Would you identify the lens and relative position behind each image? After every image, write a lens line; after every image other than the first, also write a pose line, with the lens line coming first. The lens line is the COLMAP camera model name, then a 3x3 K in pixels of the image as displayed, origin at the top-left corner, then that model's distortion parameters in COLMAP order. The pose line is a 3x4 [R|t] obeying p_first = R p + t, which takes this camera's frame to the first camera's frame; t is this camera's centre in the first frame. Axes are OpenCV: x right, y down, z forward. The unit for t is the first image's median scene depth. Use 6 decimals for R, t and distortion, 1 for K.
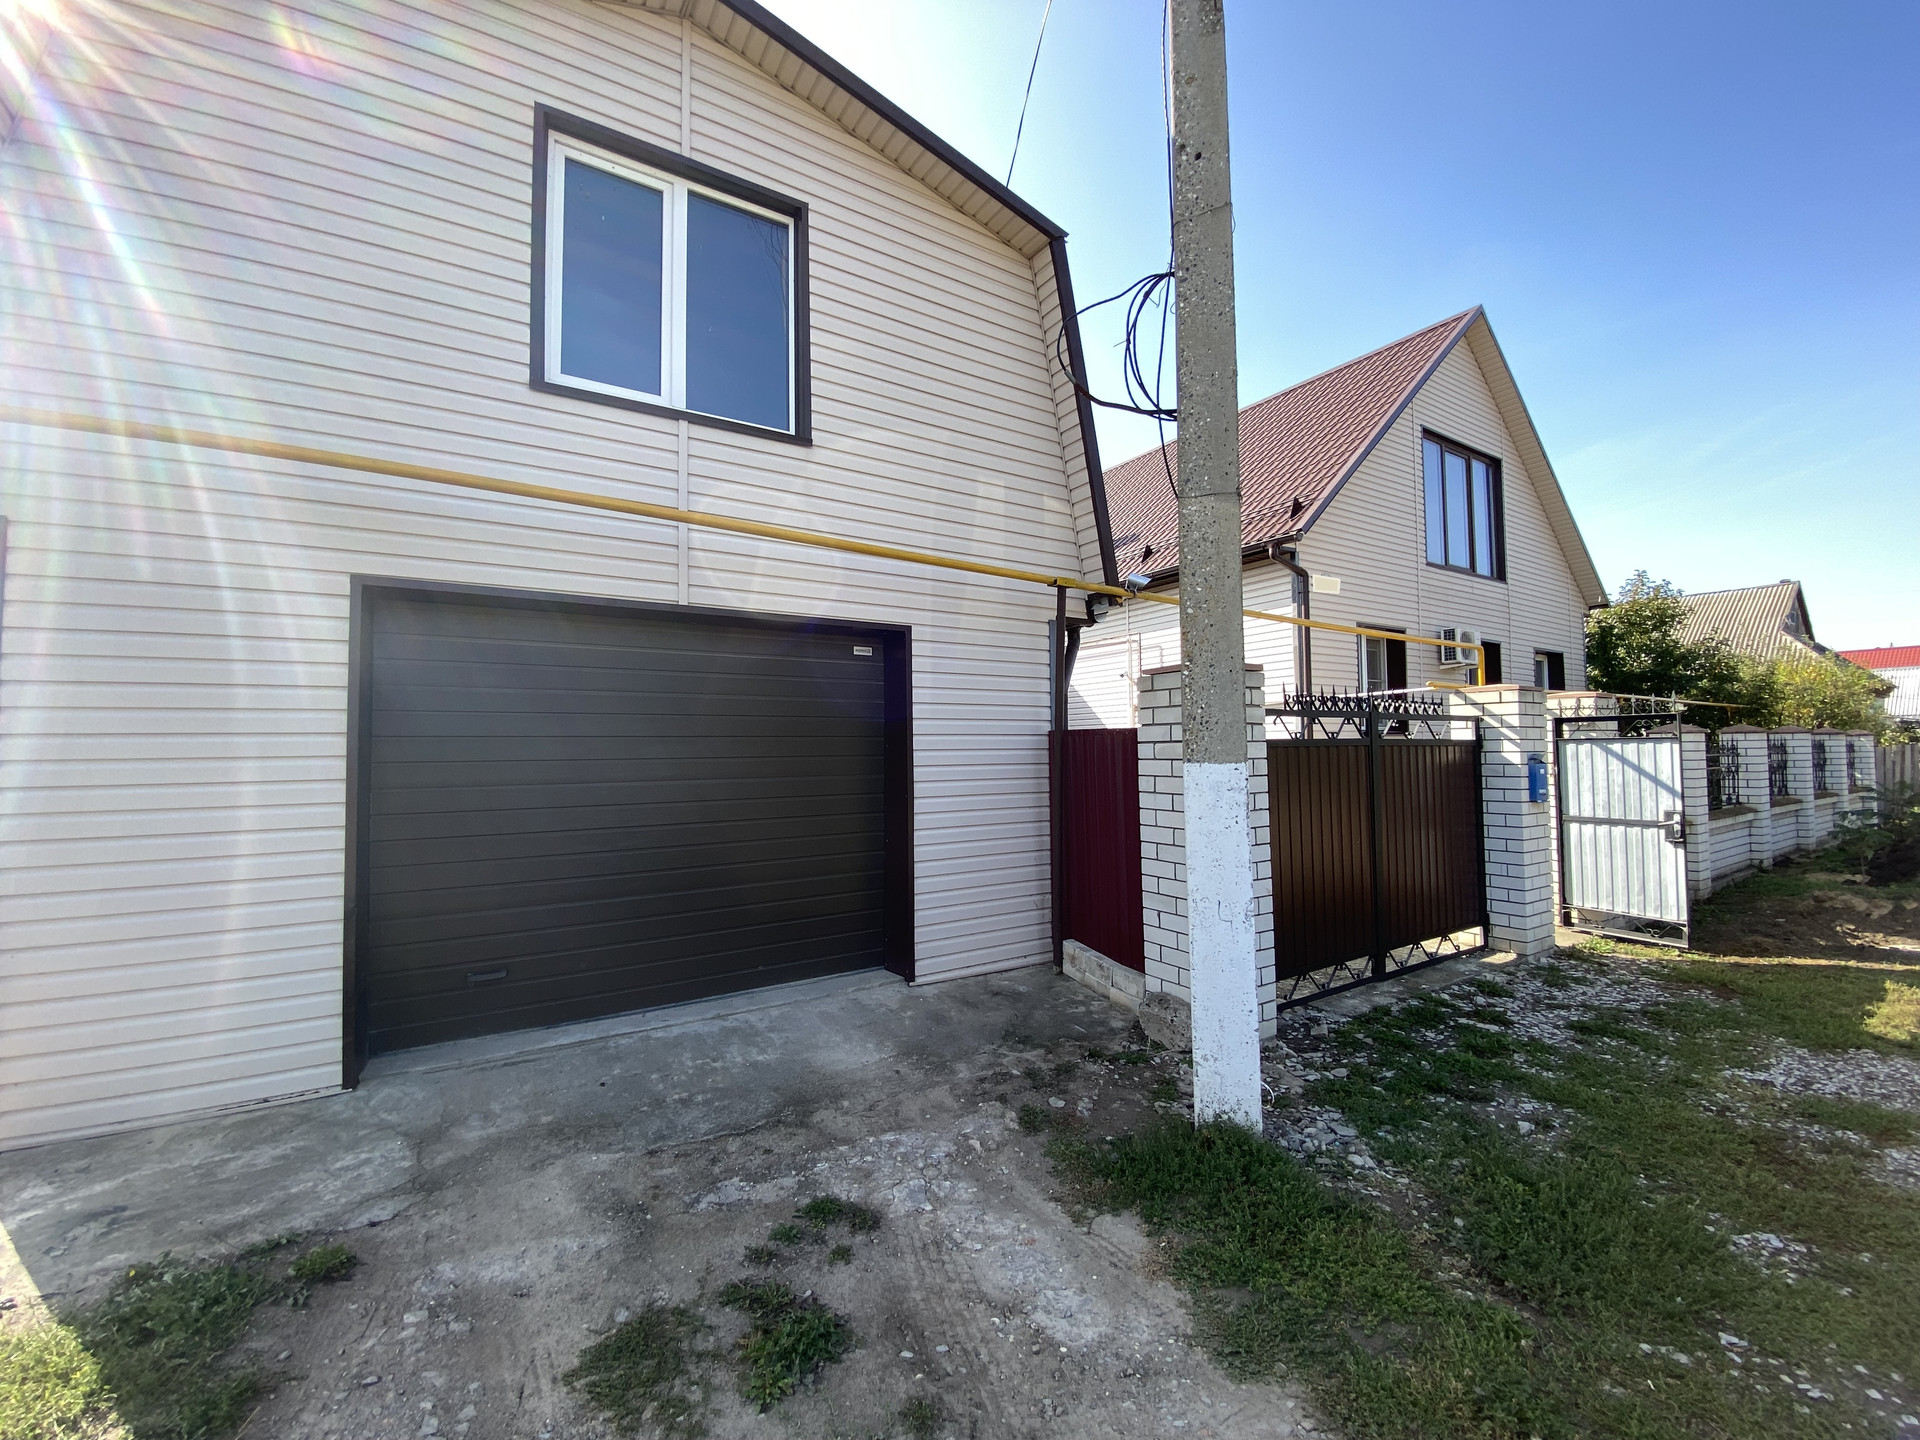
lens RADIAL K [[774.8, 0, 960.0], [0, 774.8, 720.0], [0, 0, 1]] dist [0.029785, -0.025733]
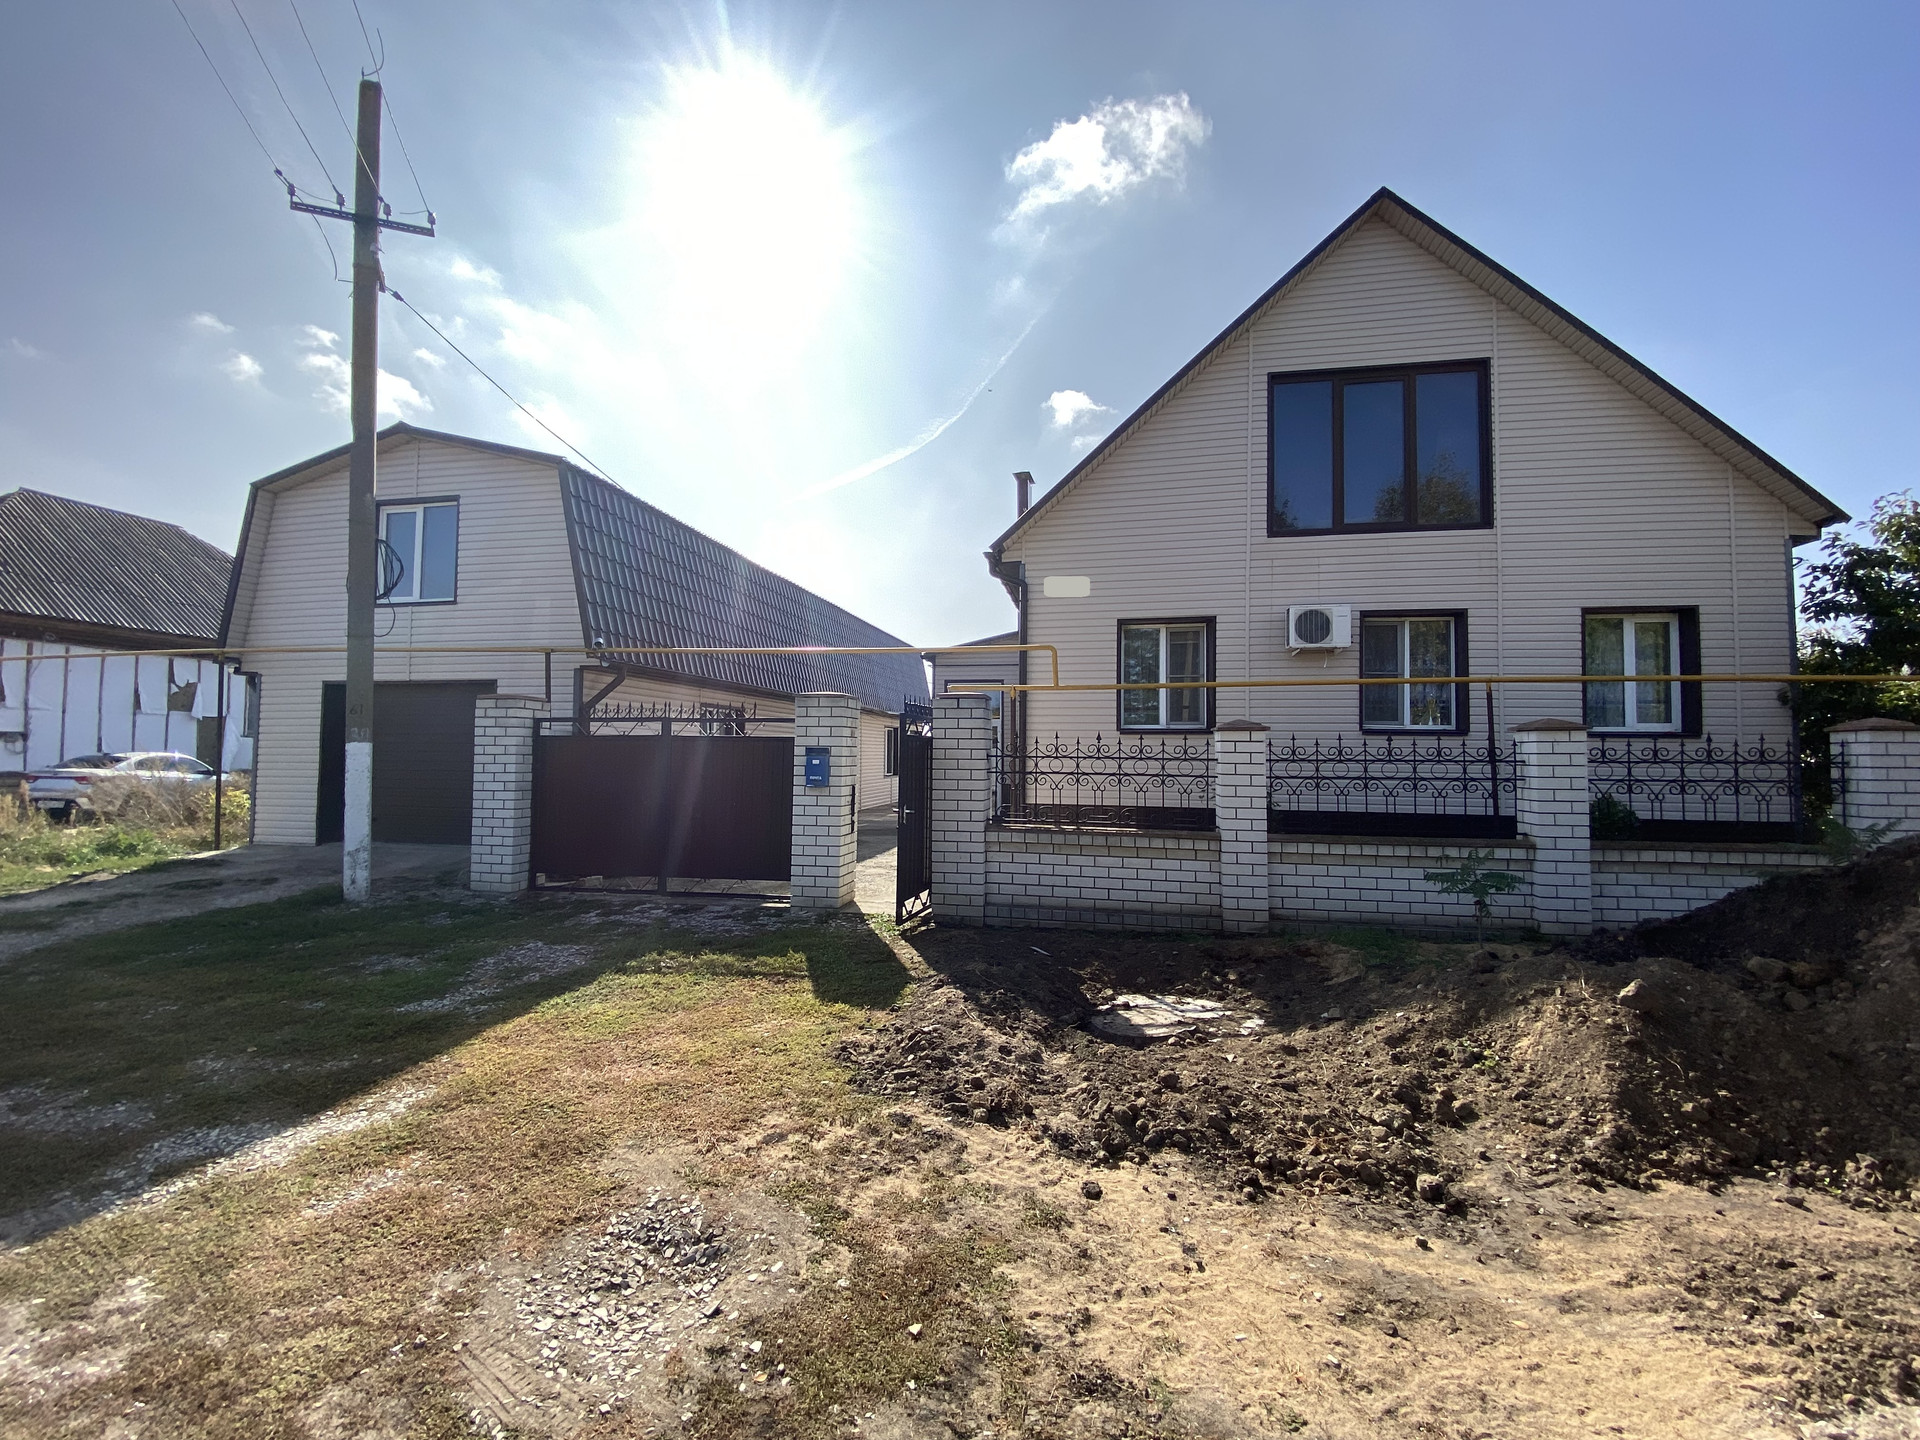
lens RADIAL K [[774.8, 0, 960.0], [0, 774.8, 720.0], [0, 0, 1]] dist [0.029785, -0.025733]
pose [[0.727908, -0.009009, -0.685615, 1.038555], [0.012354, 0.999924, -0.000022, -0.000522], [0.685563, -0.008454, 0.727964, 0.155190]]
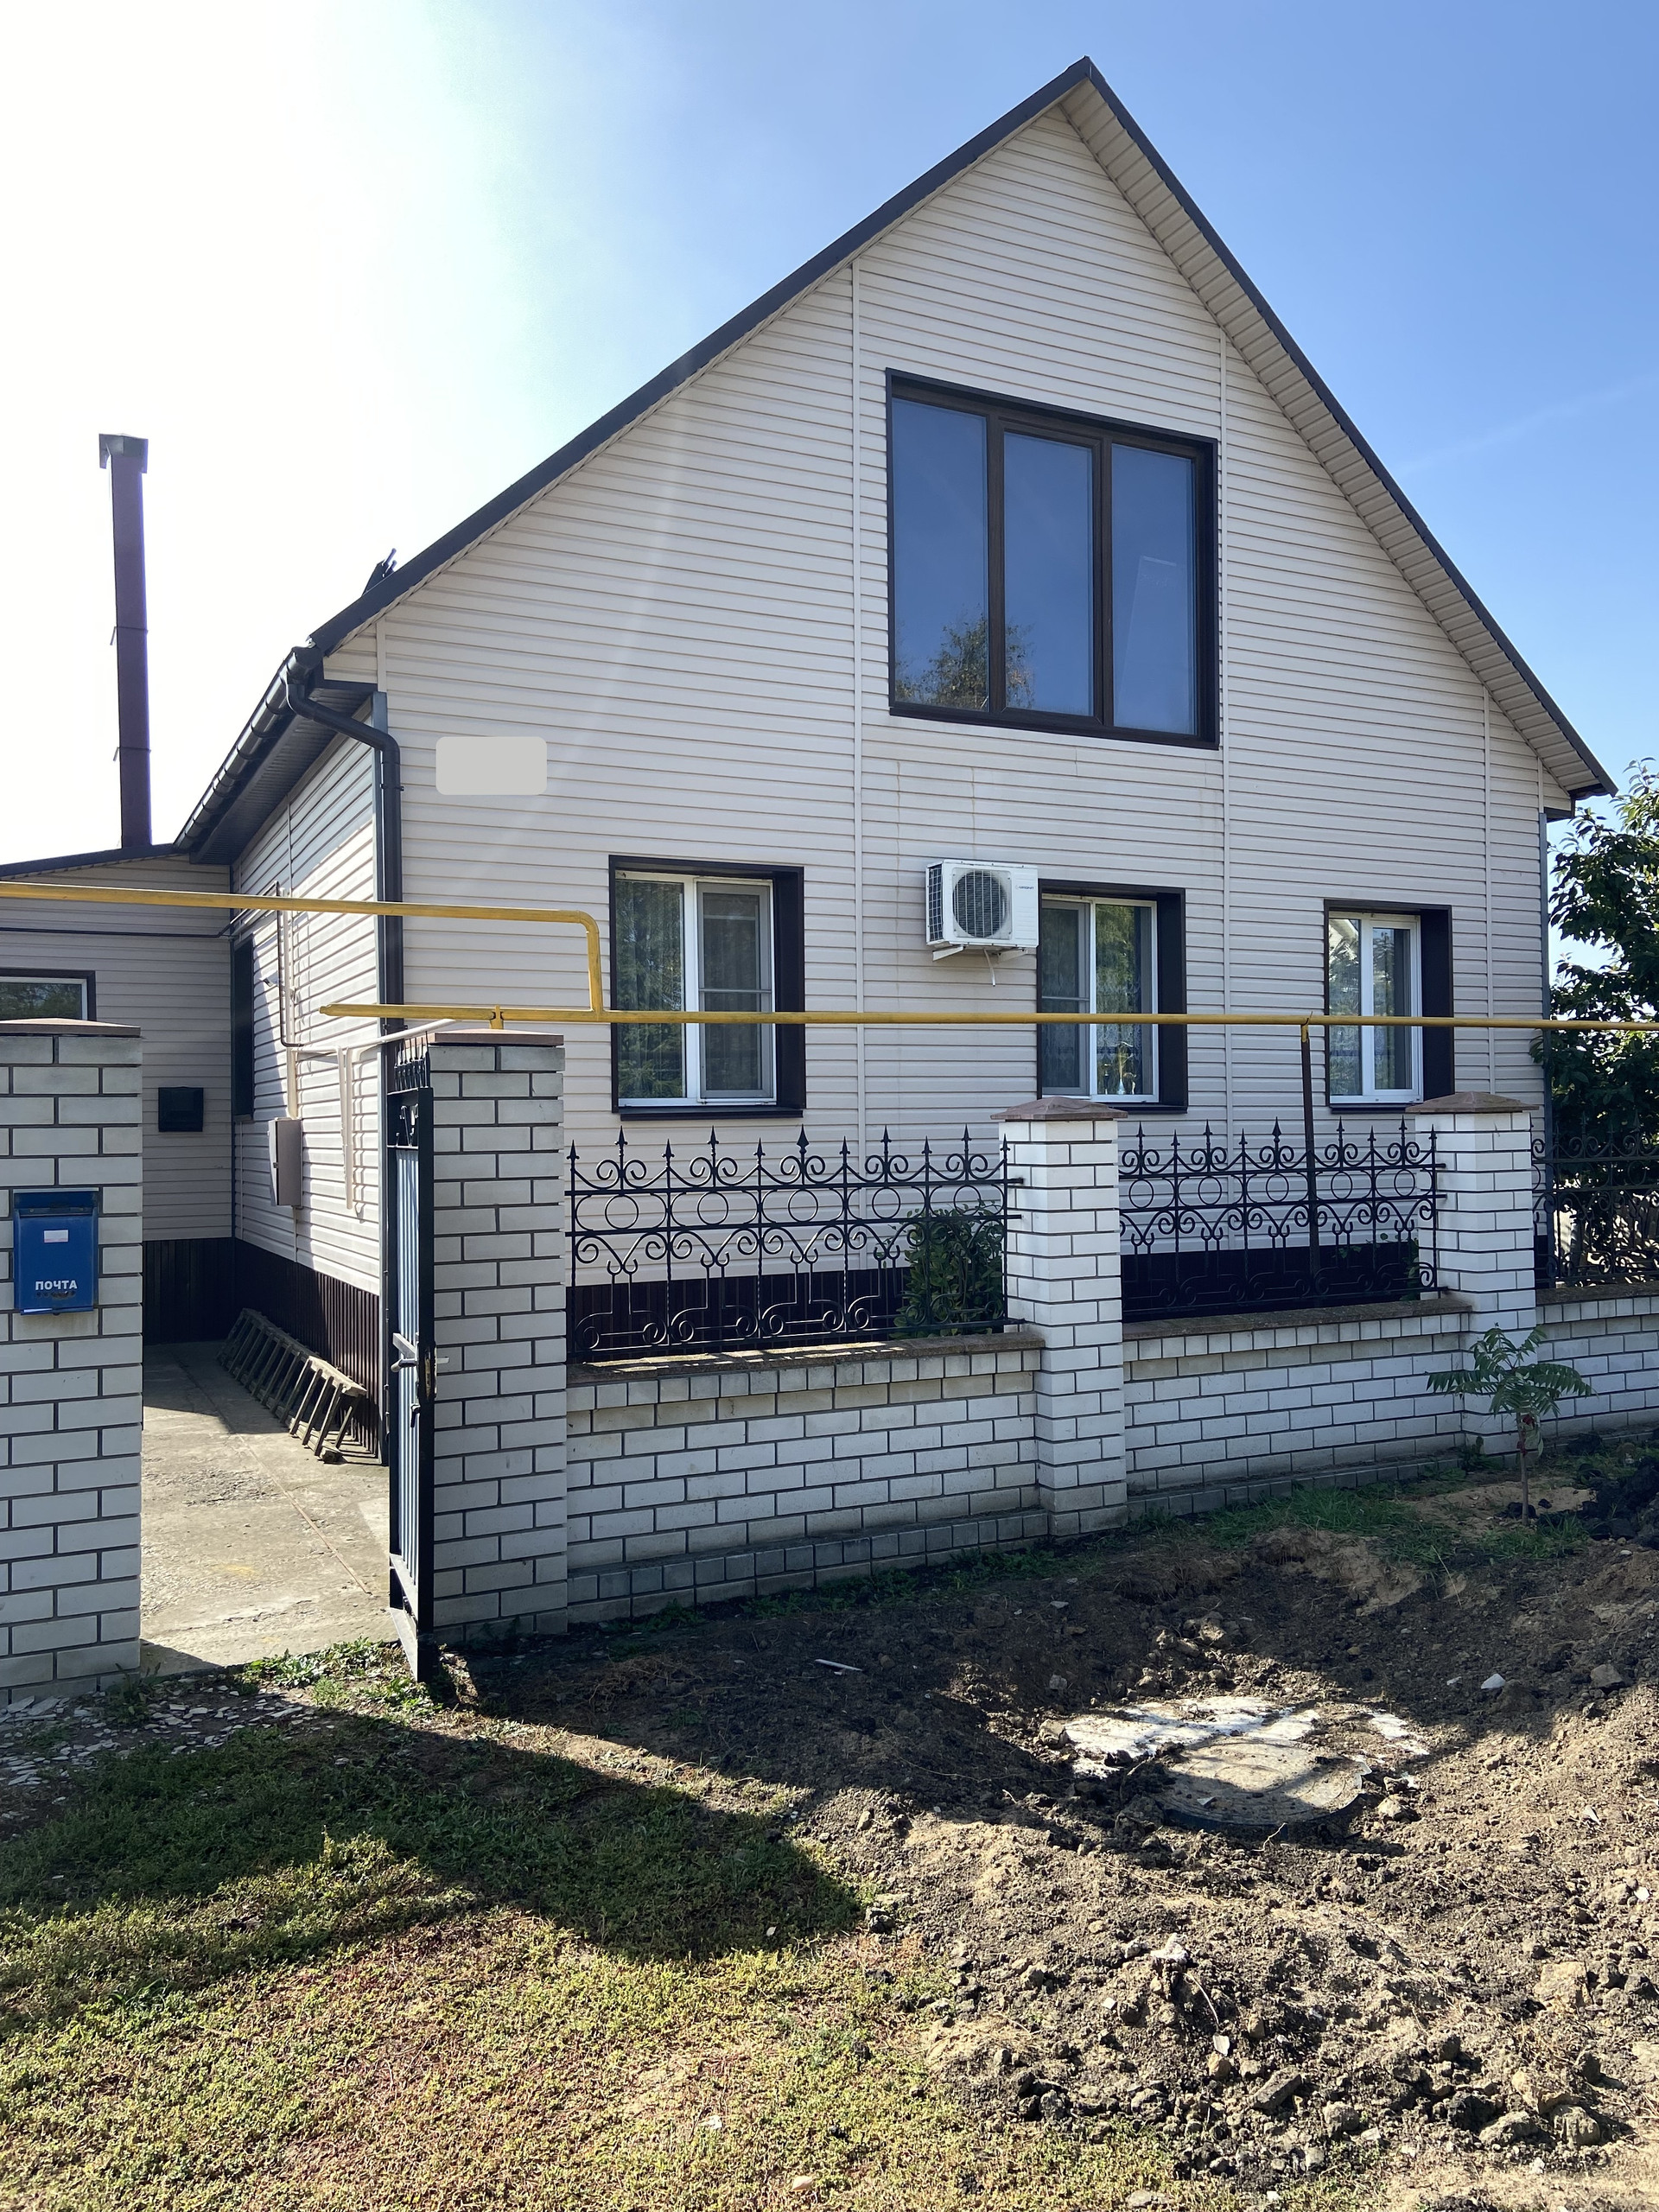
lens RADIAL K [[1652.3, 0, 939.9], [0, 1652.3, 1112.1], [0, 0, 1]] dist [0.132333, -0.175188]
pose [[0.994377, -0.003166, -0.105846, 0.801098], [0.006772, 0.999408, 0.033720, -0.014009], [0.105677, -0.034247, 0.993811, 0.116297]]
